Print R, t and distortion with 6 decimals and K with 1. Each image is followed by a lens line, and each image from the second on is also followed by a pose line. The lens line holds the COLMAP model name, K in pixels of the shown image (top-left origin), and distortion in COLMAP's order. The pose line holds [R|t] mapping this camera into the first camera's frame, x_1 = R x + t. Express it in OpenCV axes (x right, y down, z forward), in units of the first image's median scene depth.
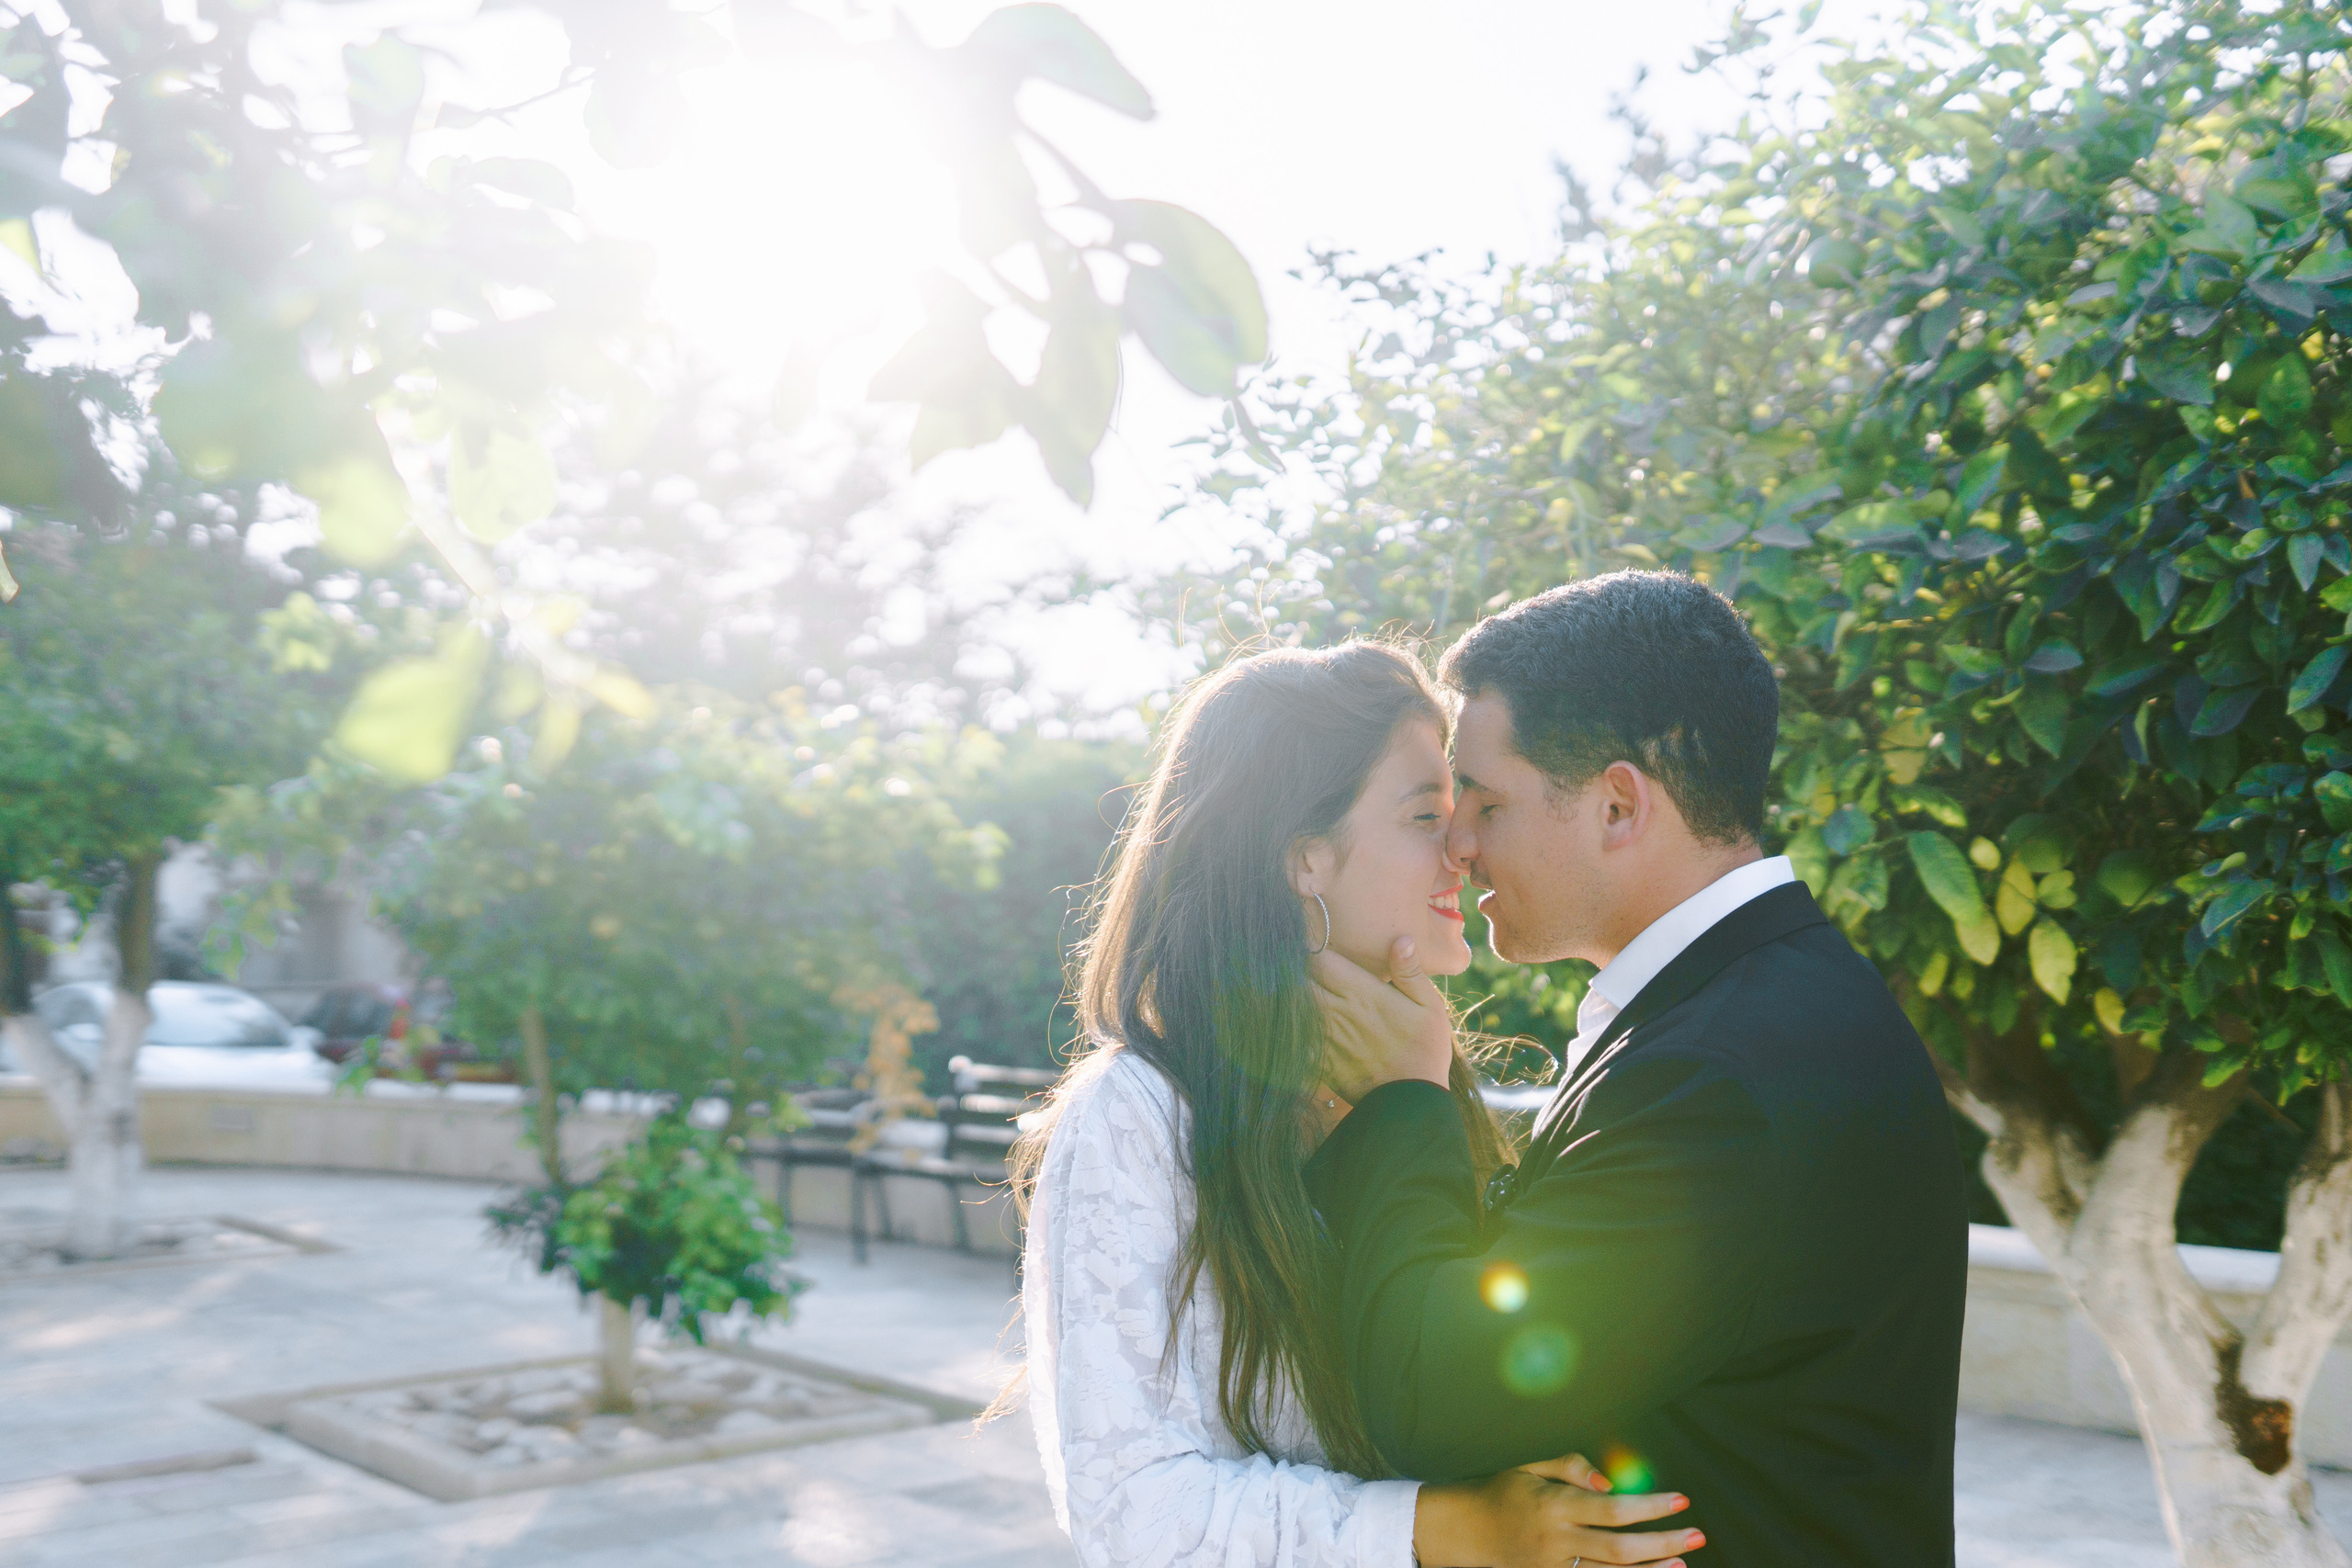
lens RADIAL K [[2447.8, 0, 1184.4], [0, 2447.8, 781.7], [0, 0, 1]] dist [-0.007631, 0.001970]
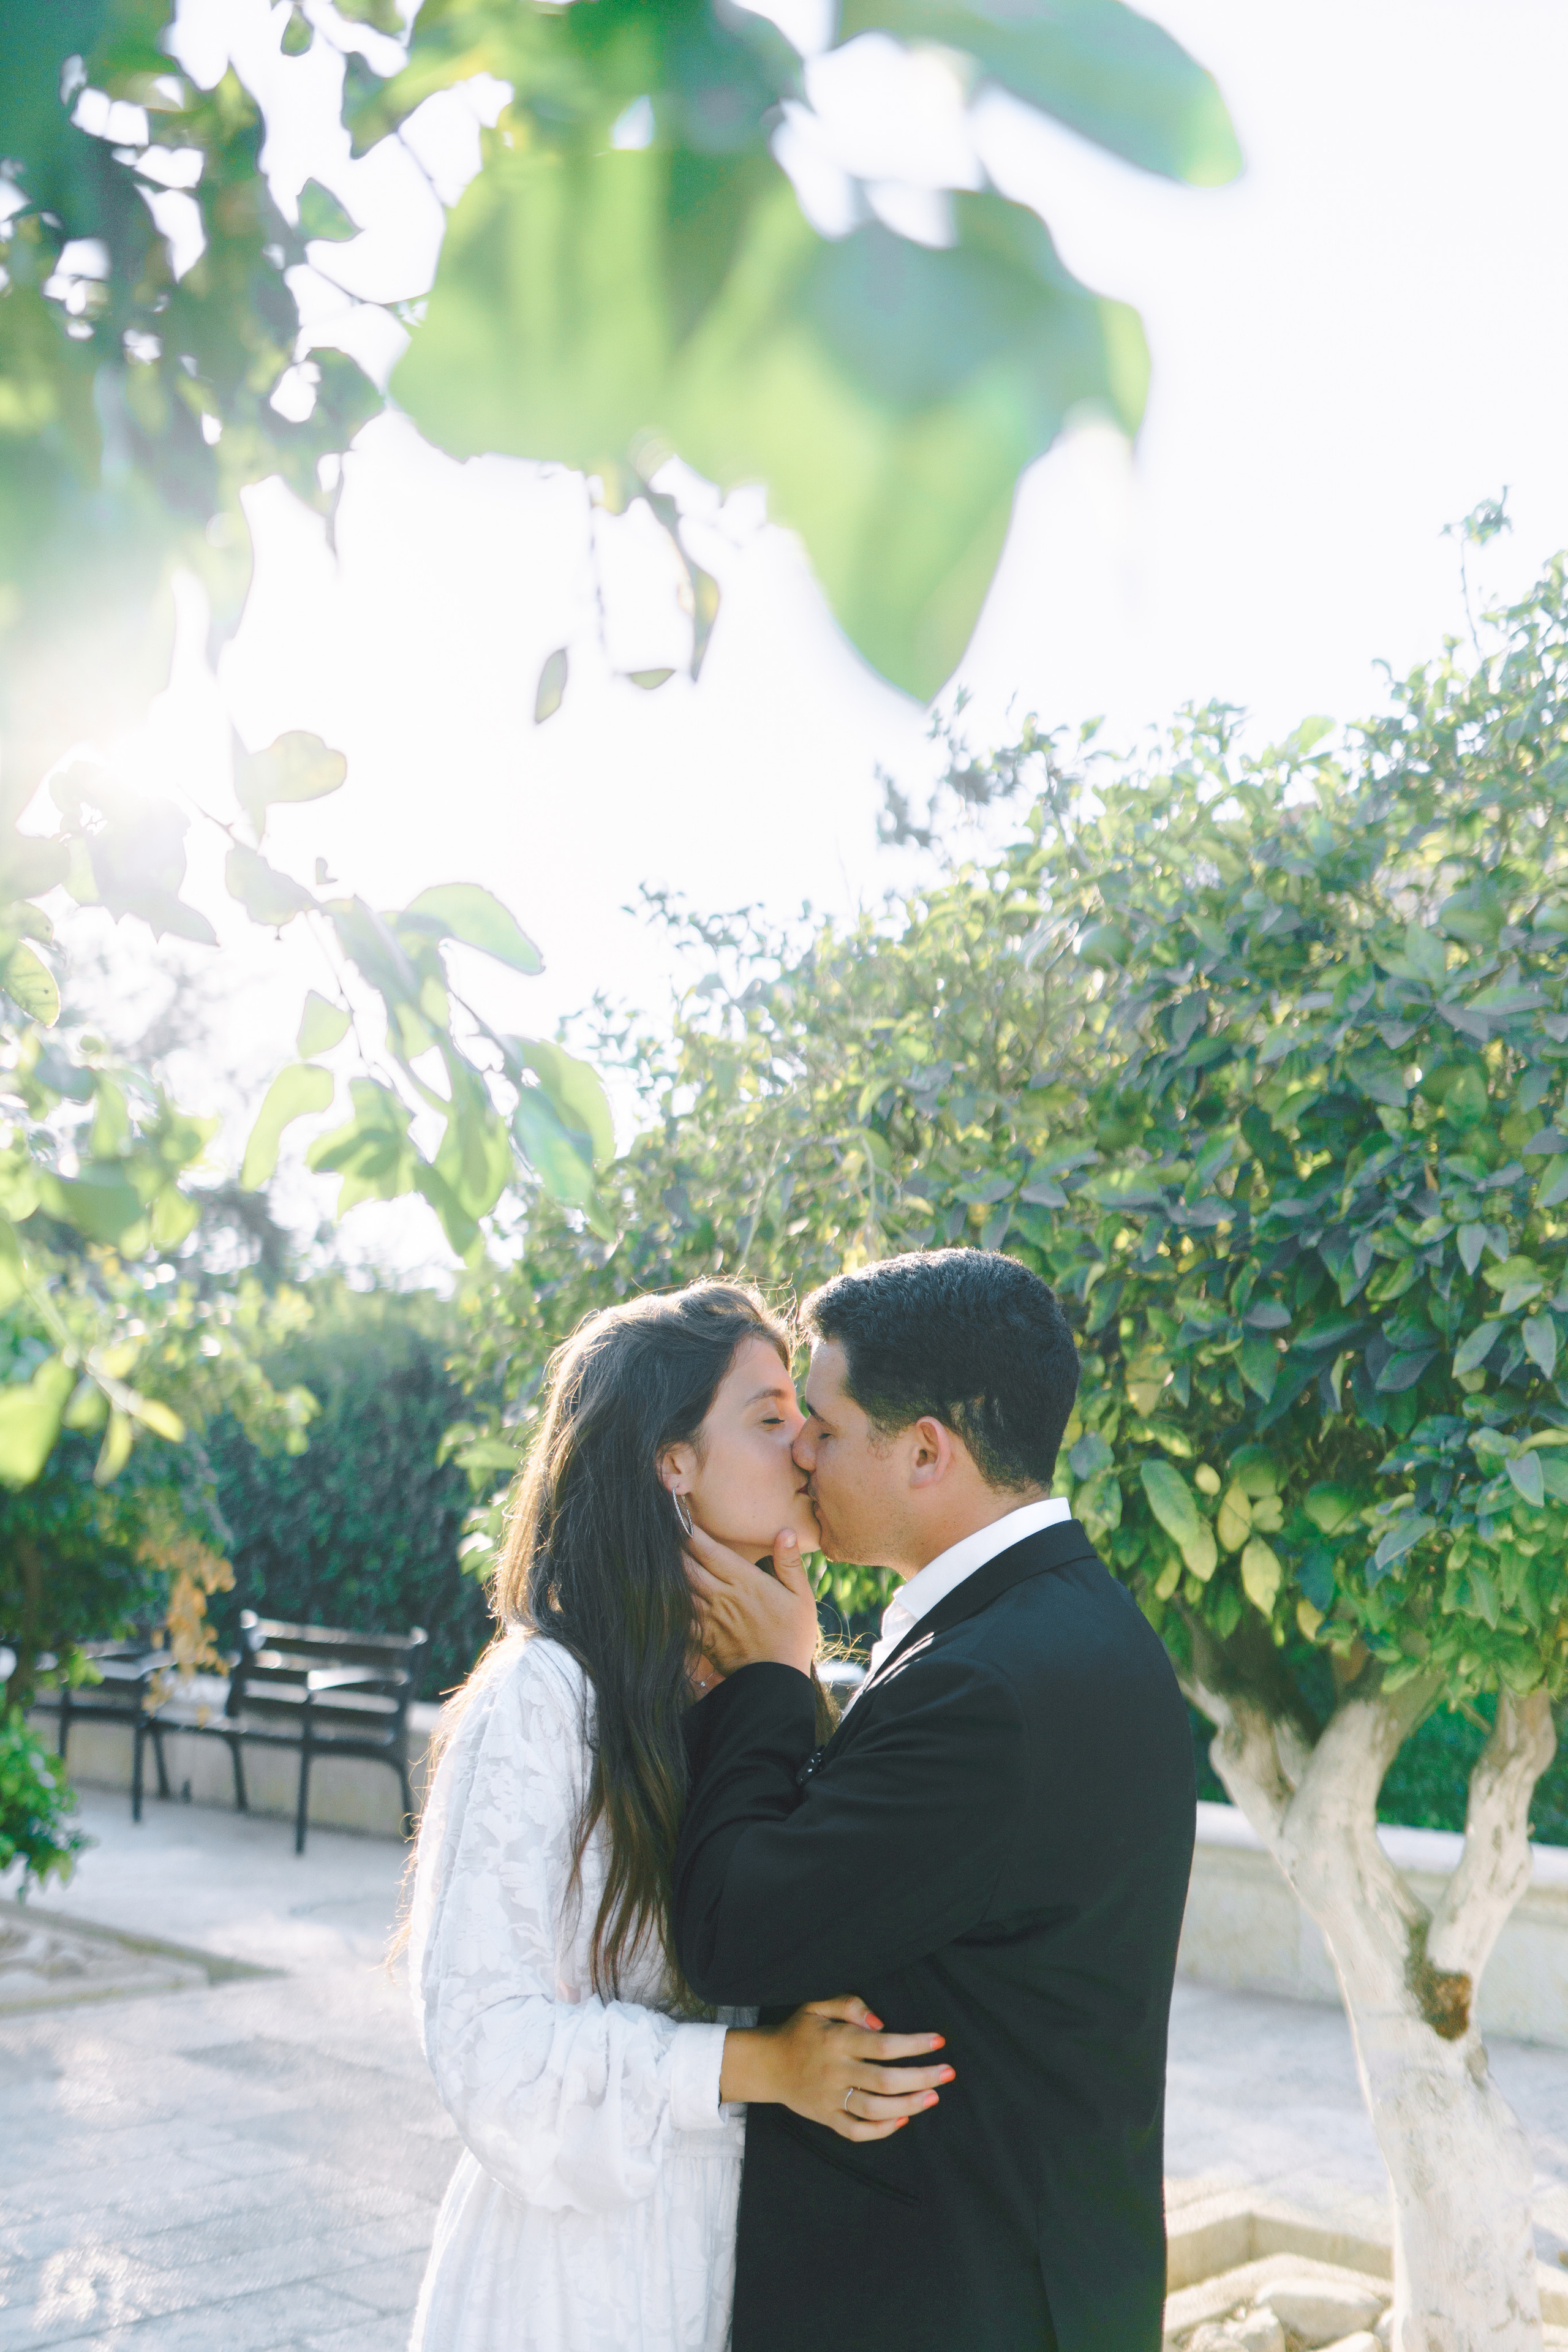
lens RADIAL K [[2506.7, 0, 826.9], [0, 2506.7, 1176.5], [0, 0, 1]] dist [-0.011371, 0.031129]
pose [[0.989609, 0.054393, 0.133100, -0.010640], [-0.046182, 0.996879, -0.064026, -0.024666], [-0.136167, 0.057213, 0.989032, -0.122708]]
